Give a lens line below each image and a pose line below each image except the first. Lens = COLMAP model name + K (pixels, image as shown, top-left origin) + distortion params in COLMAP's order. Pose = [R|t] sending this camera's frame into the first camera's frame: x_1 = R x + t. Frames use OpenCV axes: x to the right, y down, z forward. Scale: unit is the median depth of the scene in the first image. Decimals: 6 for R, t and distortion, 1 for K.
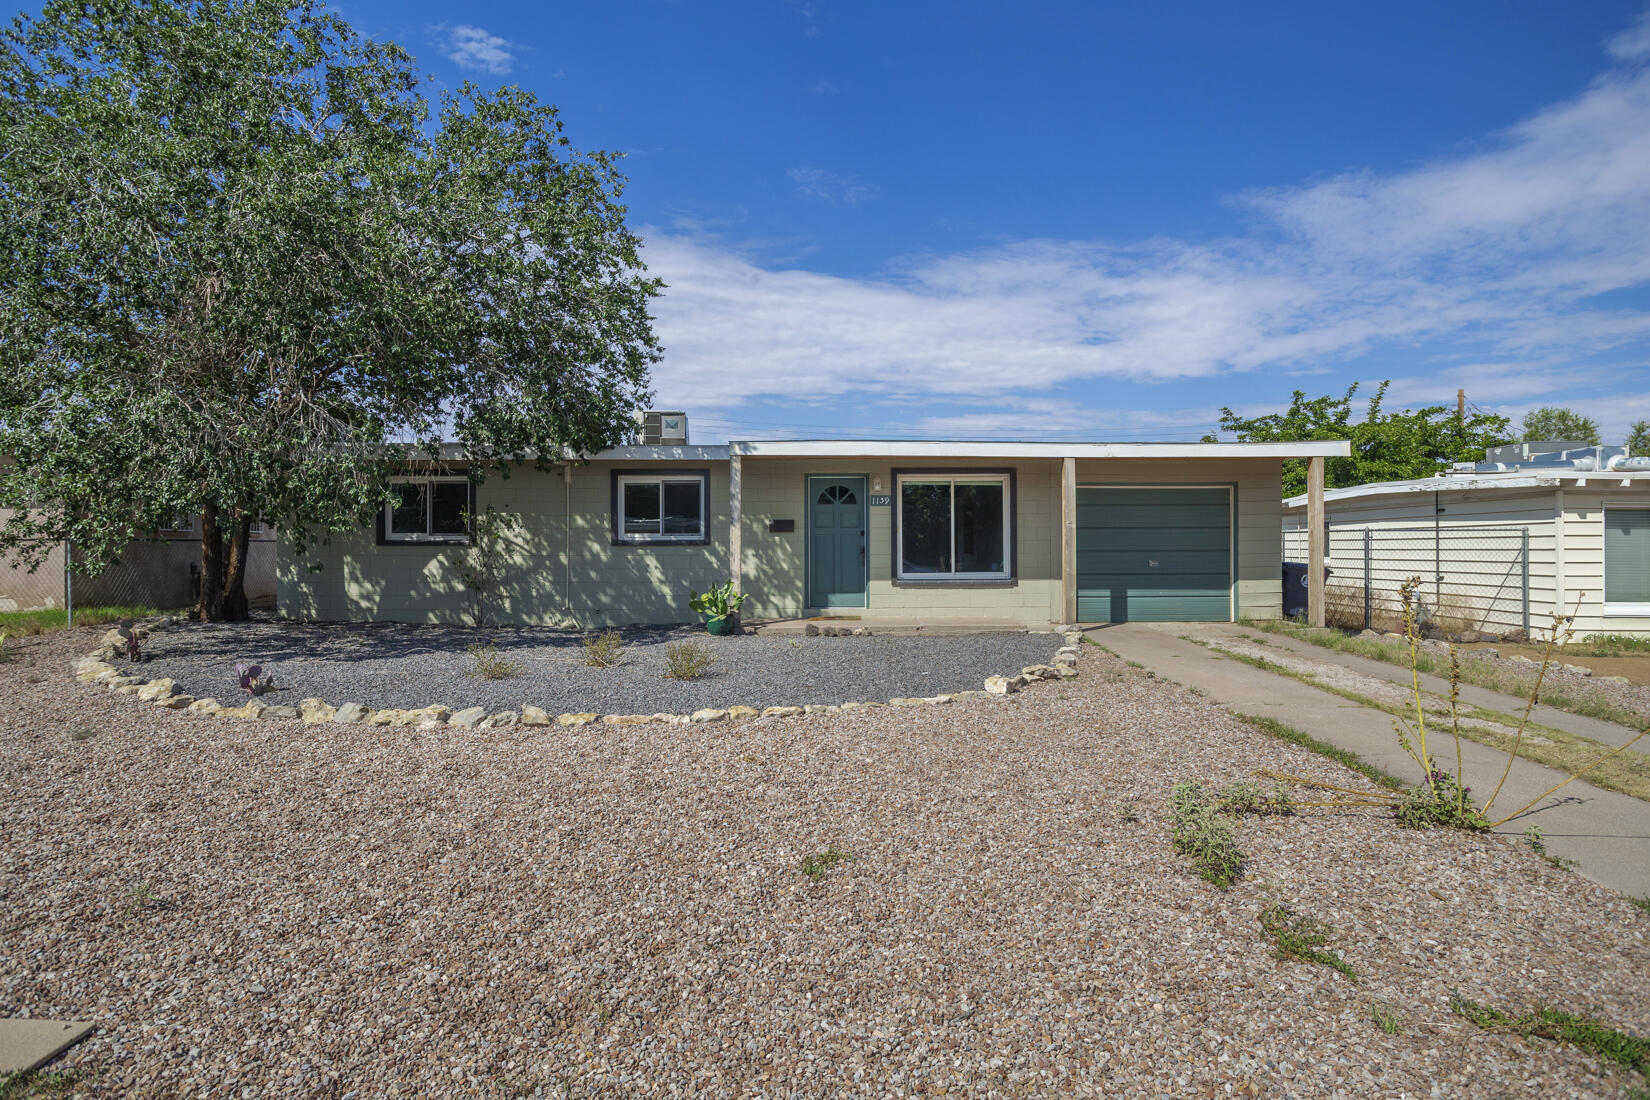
lens RADIAL K [[907.9, 0, 813.2], [0, 907.9, 548.3], [0, 0, 1]] dist [-0.003702, -0.000843]
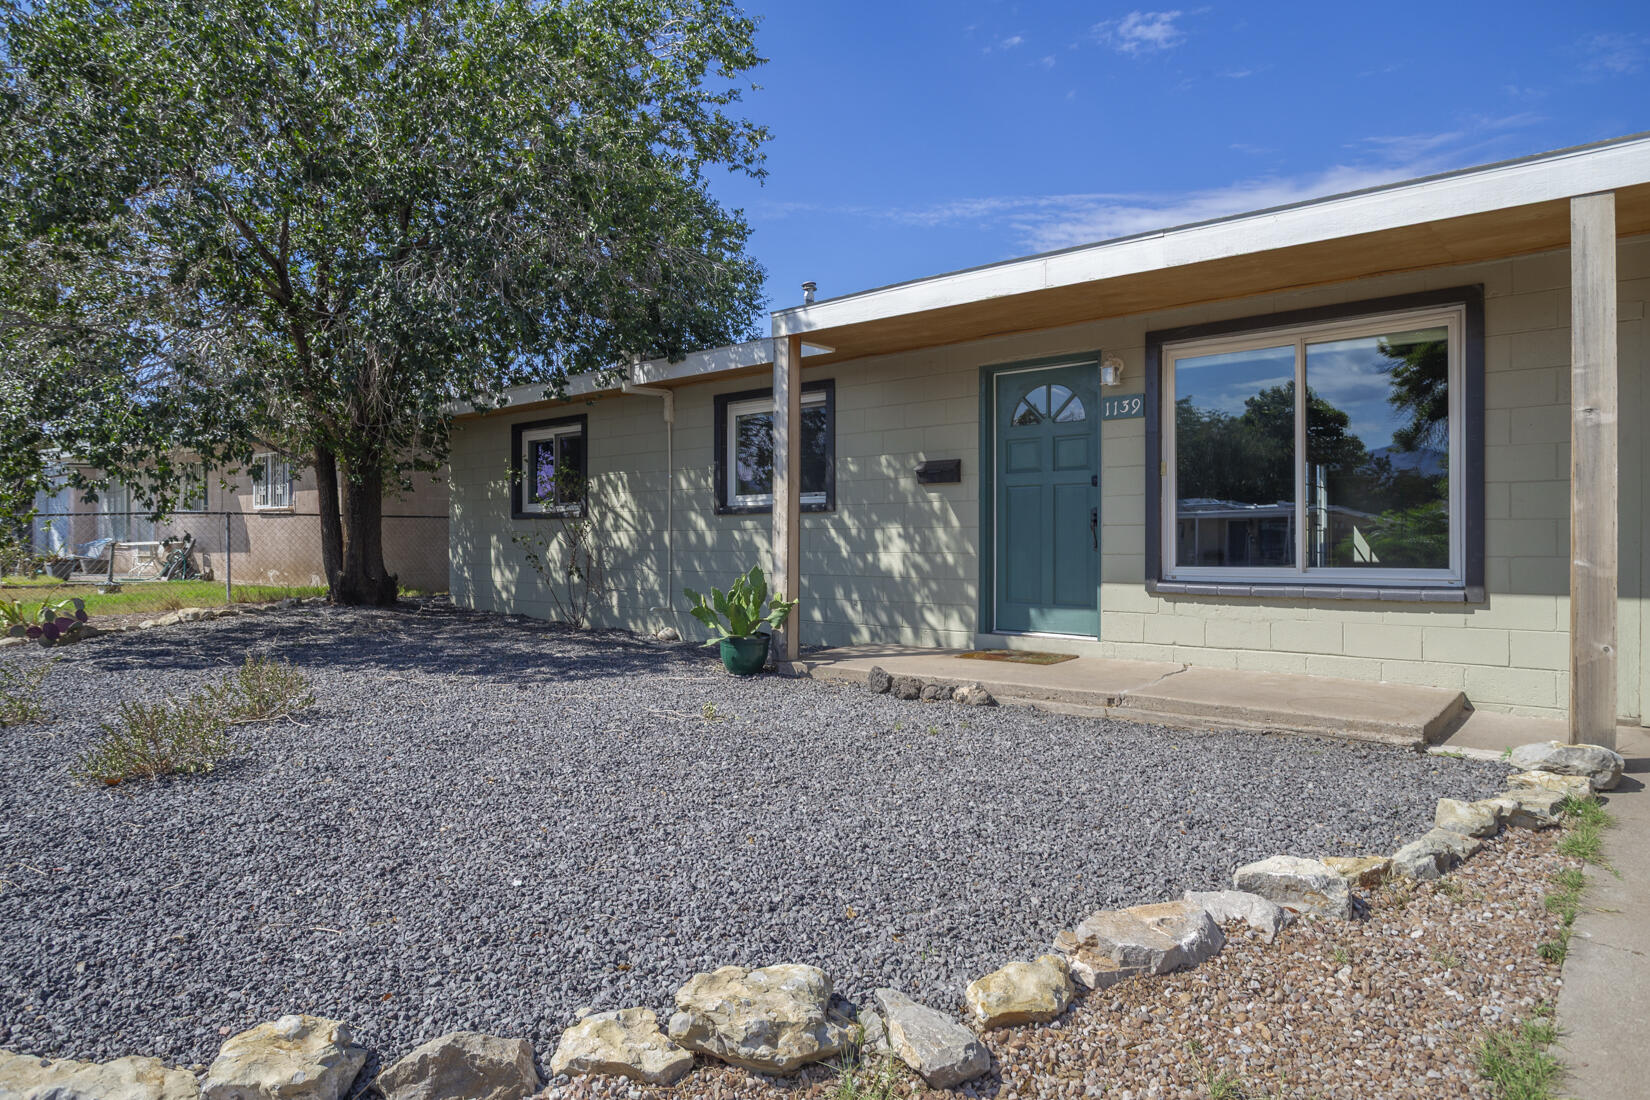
lens RADIAL K [[907.9, 0, 906.5], [0, 907.9, 542.5], [0, 0, 1]] dist [-0.003702, -0.000843]
pose [[0.773247, -0.001685, -0.634103, 0.276304], [-0.003684, 0.999968, -0.007149, 0.018621], [0.634094, 0.007864, 0.773216, 0.575914]]
